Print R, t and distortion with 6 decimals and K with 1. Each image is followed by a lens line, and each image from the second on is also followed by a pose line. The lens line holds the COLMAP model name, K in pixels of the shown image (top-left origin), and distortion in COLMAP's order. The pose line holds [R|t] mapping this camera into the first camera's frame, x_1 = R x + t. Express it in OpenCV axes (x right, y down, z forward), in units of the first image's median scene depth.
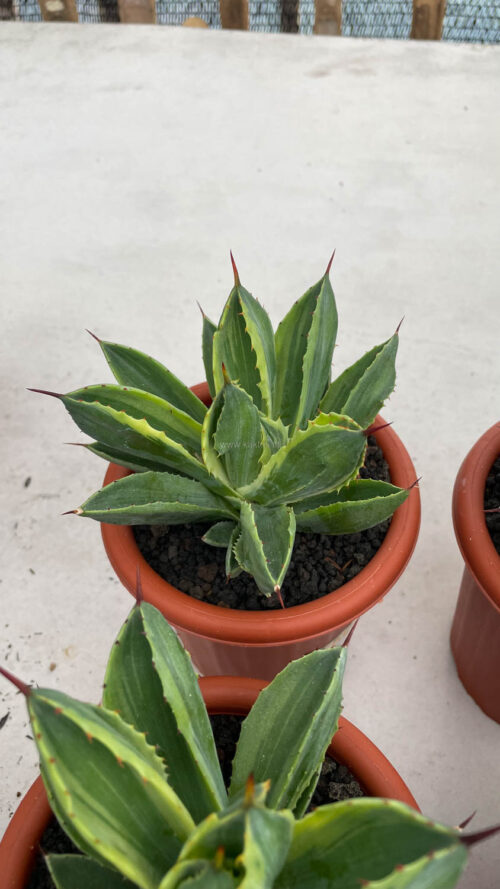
lens RADIAL K [[685.9, 0, 250.4], [0, 685.9, 441.7], [0, 0, 1]] dist [0.067663, -0.110052]
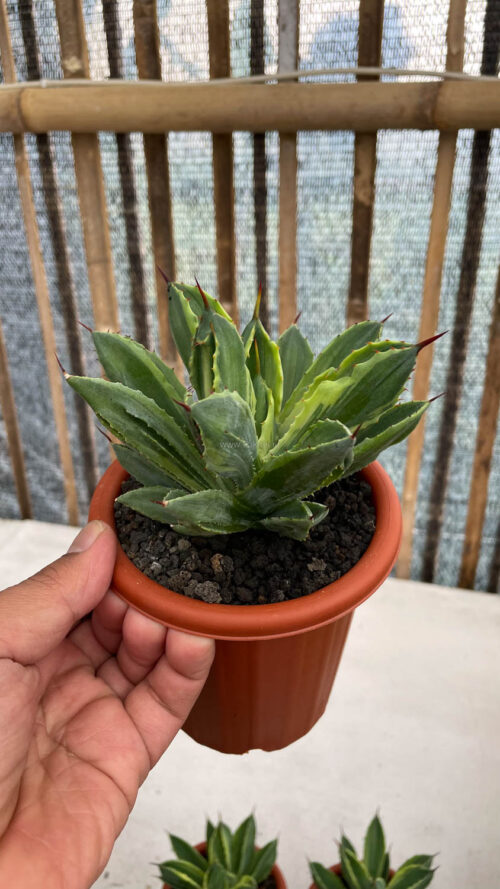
lens RADIAL K [[685.9, 0, 251.8], [0, 685.9, 448.5], [0, 0, 1]] dist [0.067663, -0.110052]
pose [[0.998570, 0.053414, -0.002131, 0.024358], [-0.049524, 0.909372, -0.413025, -0.307762], [-0.020124, 0.412540, 0.910717, -1.568502]]
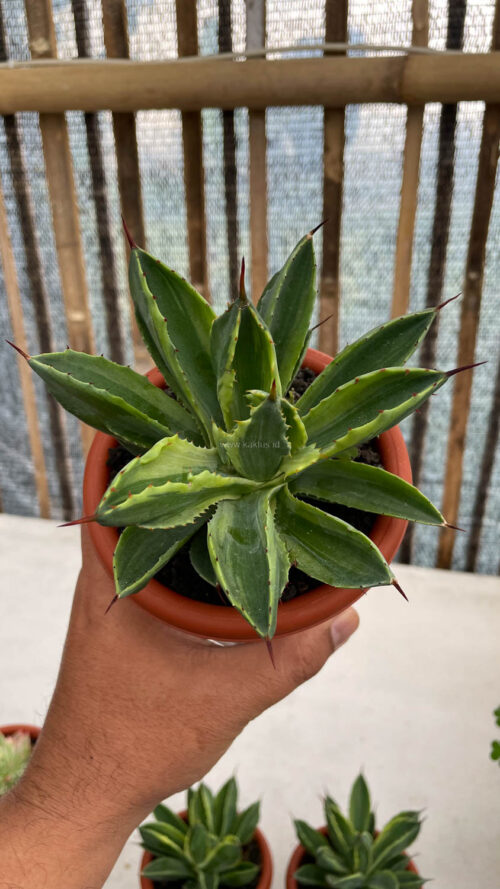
lens RADIAL K [[685.9, 0, 246.4], [0, 685.9, 451.0], [0, 0, 1]] dist [0.067663, -0.110052]
pose [[0.998931, 0.036721, 0.028085, 0.025271], [-0.020701, 0.898497, -0.438492, -0.137611], [-0.041337, 0.437441, 0.898296, -1.452925]]
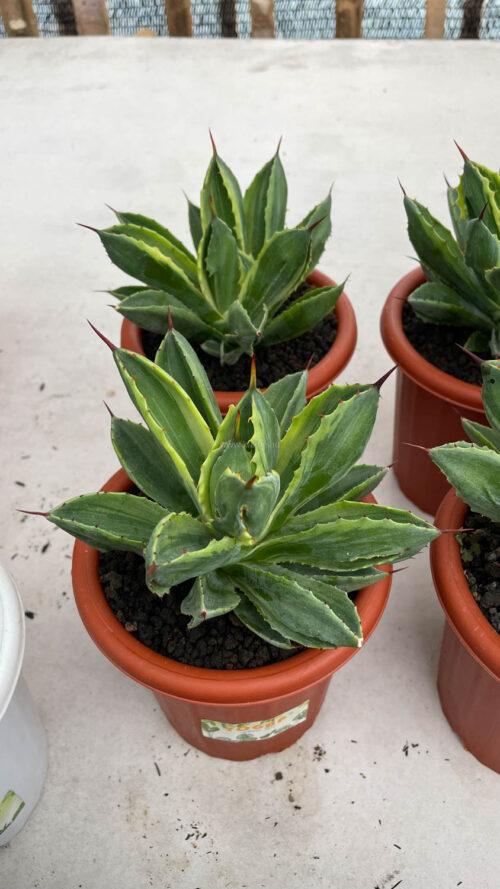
lens RADIAL K [[685.9, 0, 250.2], [0, 685.9, 442.5], [0, 0, 1]] dist [0.067663, -0.110052]
pose [[0.996219, -0.066558, 0.055837, -0.044469], [0.068712, 0.996929, -0.037580, 0.284222], [-0.053164, 0.041275, 0.997732, -0.271414]]
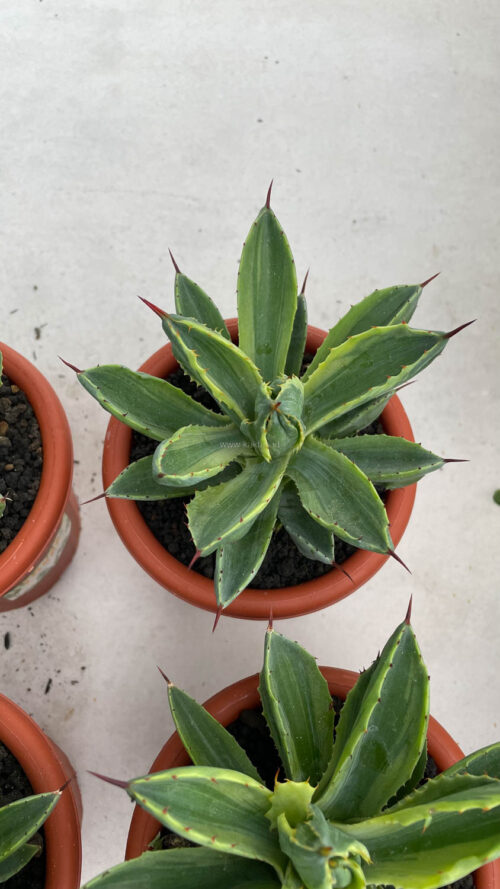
lens RADIAL K [[685.9, 0, 254.9], [0, 685.9, 439.9], [0, 0, 1]] dist [0.067663, -0.110052]
pose [[0.977003, -0.160519, 0.140349, 0.297859], [0.102761, 0.931212, 0.349692, -0.214016], [-0.186827, -0.327228, 0.926292, 0.005976]]
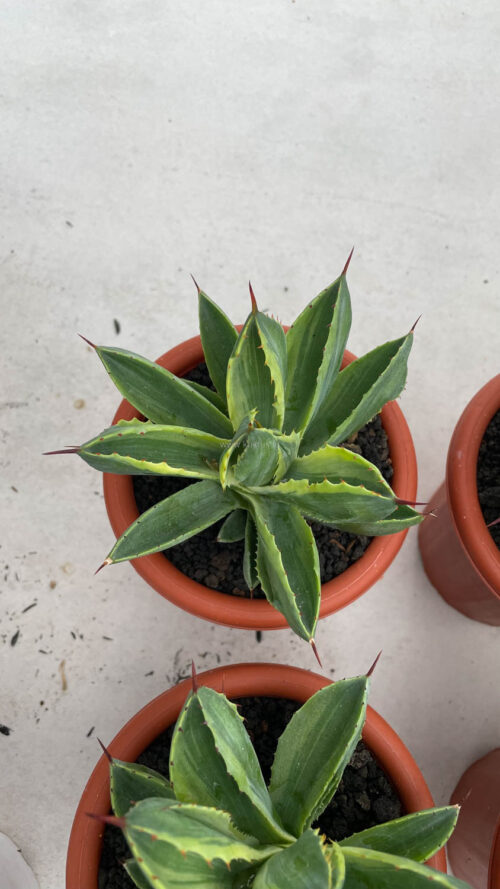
lens RADIAL K [[685.9, 0, 254.6], [0, 685.9, 437.7], [0, 0, 1]] dist [0.067663, -0.110052]
pose [[0.992987, -0.051438, 0.106450, -0.084019], [0.010973, 0.936603, 0.350219, -0.262793], [-0.117716, -0.346595, 0.930599, 0.061210]]
